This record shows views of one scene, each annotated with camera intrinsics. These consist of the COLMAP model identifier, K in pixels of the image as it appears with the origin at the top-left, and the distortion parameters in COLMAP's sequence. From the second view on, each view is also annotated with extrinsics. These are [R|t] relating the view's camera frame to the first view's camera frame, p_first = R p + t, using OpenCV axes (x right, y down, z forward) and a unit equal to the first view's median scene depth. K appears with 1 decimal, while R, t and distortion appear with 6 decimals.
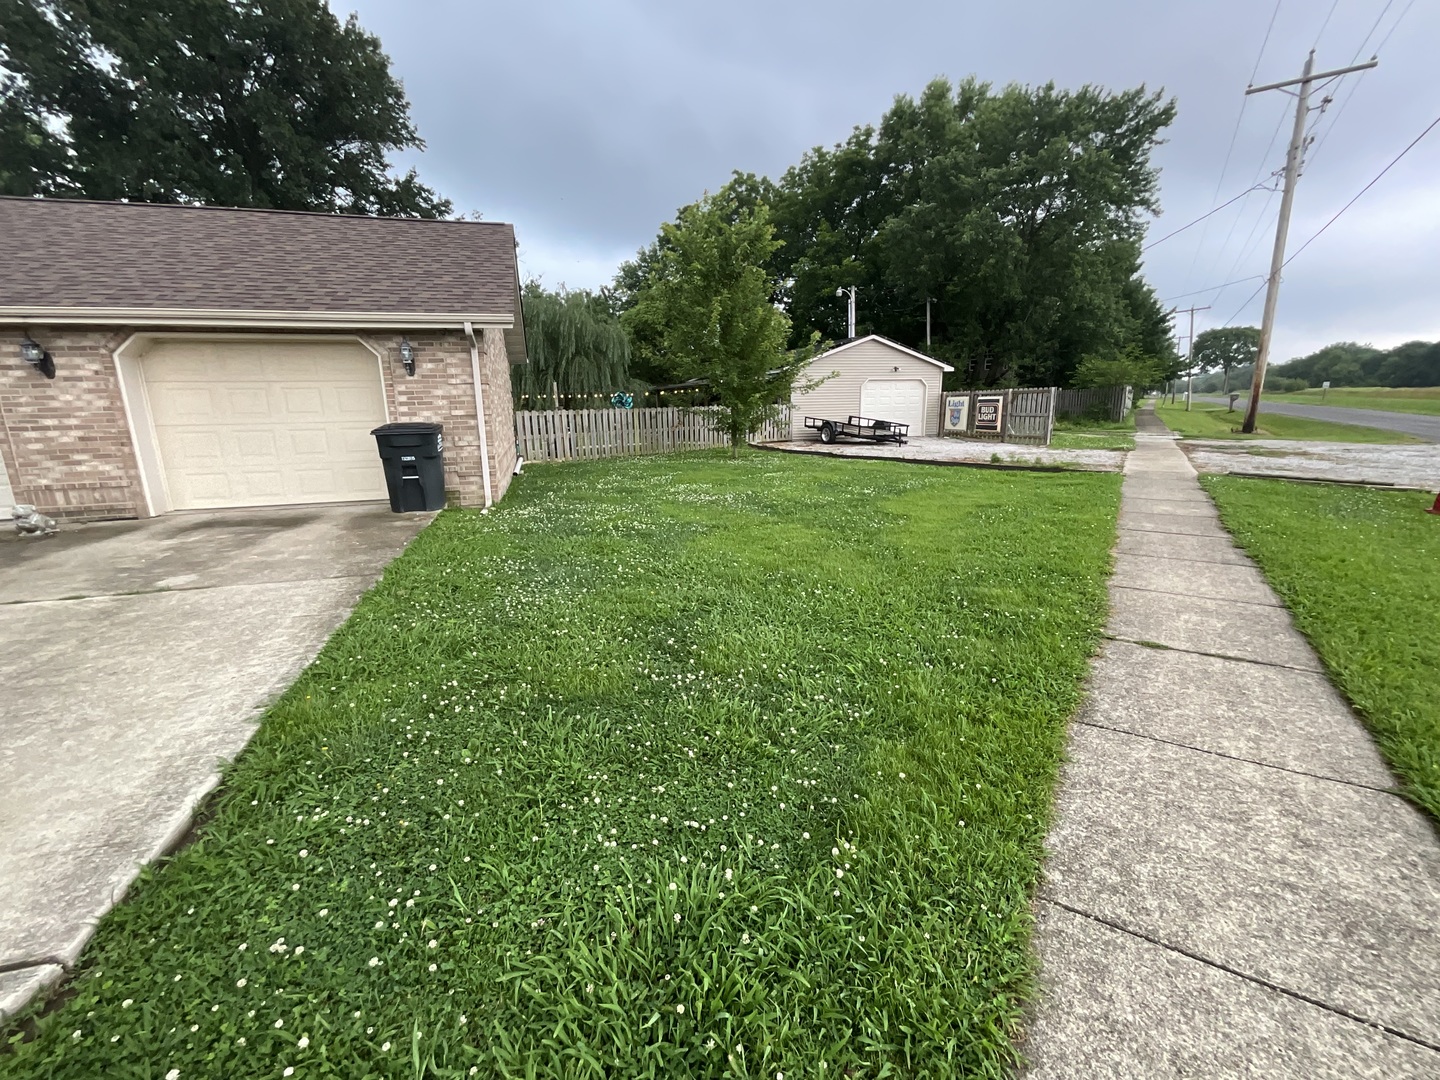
lens RADIAL K [[587.3, 0, 711.9], [0, 587.3, 534.3], [0, 0, 1]] dist [-0.000363, -0.000668]
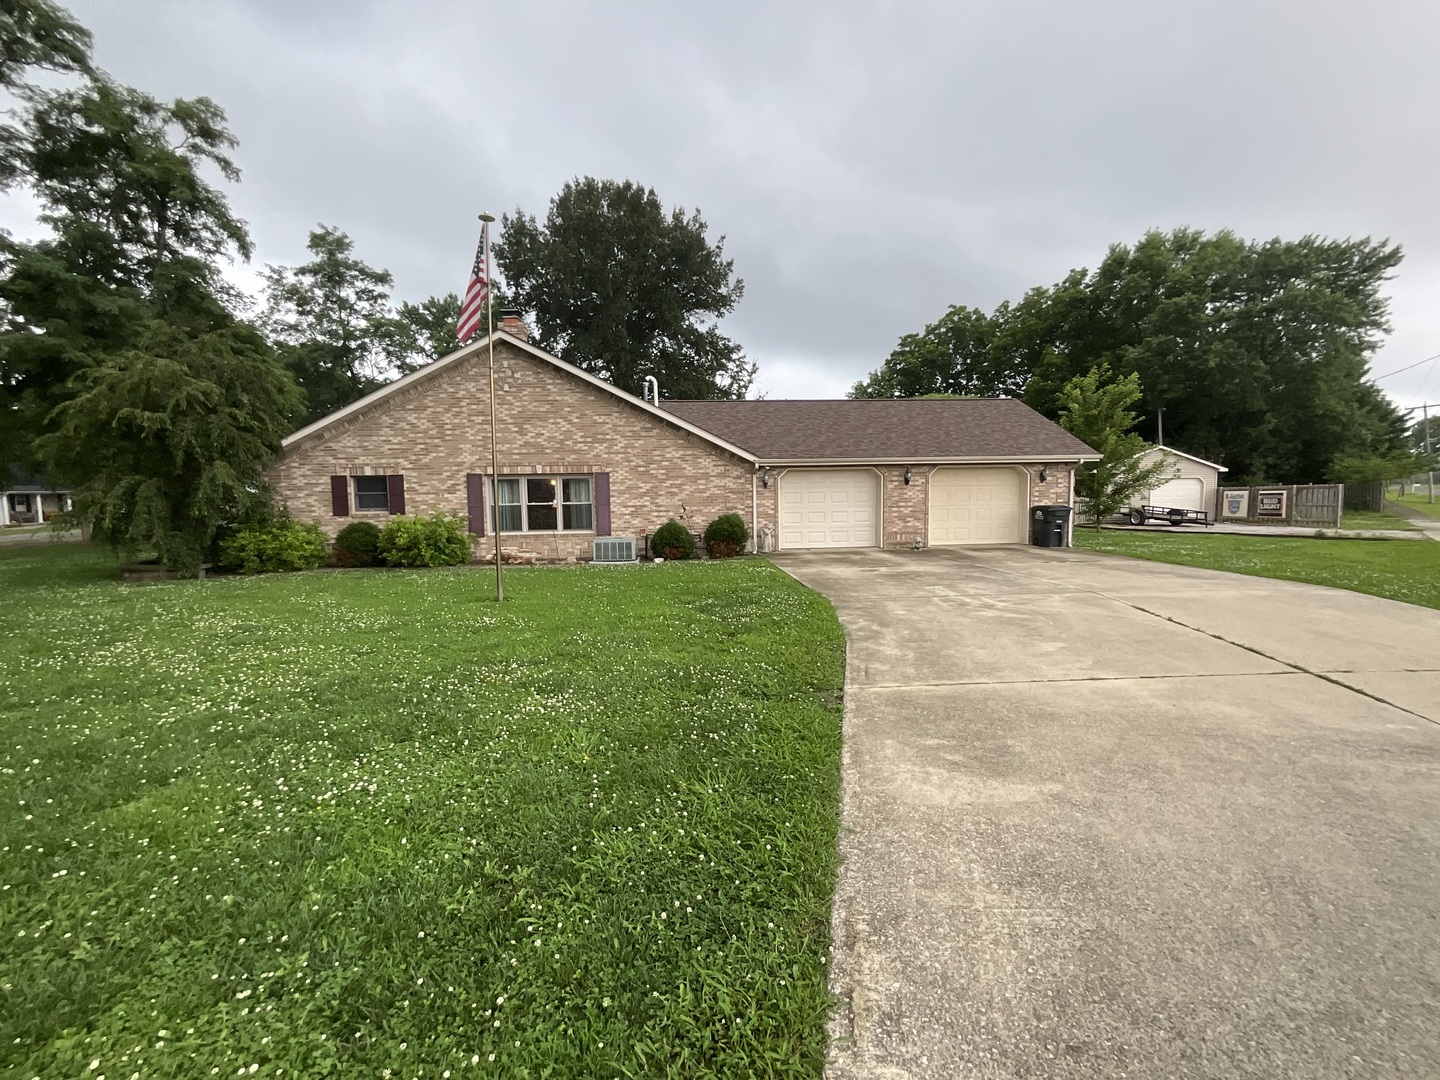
lens RADIAL K [[587.3, 0, 729.4], [0, 587.3, 539.2], [0, 0, 1]] dist [-0.000363, -0.000668]
pose [[0.982212, 0.013304, -0.187303, -0.312286], [-0.040431, 0.989074, -0.141770, 0.069205], [0.183371, 0.146821, 0.972018, -0.311378]]
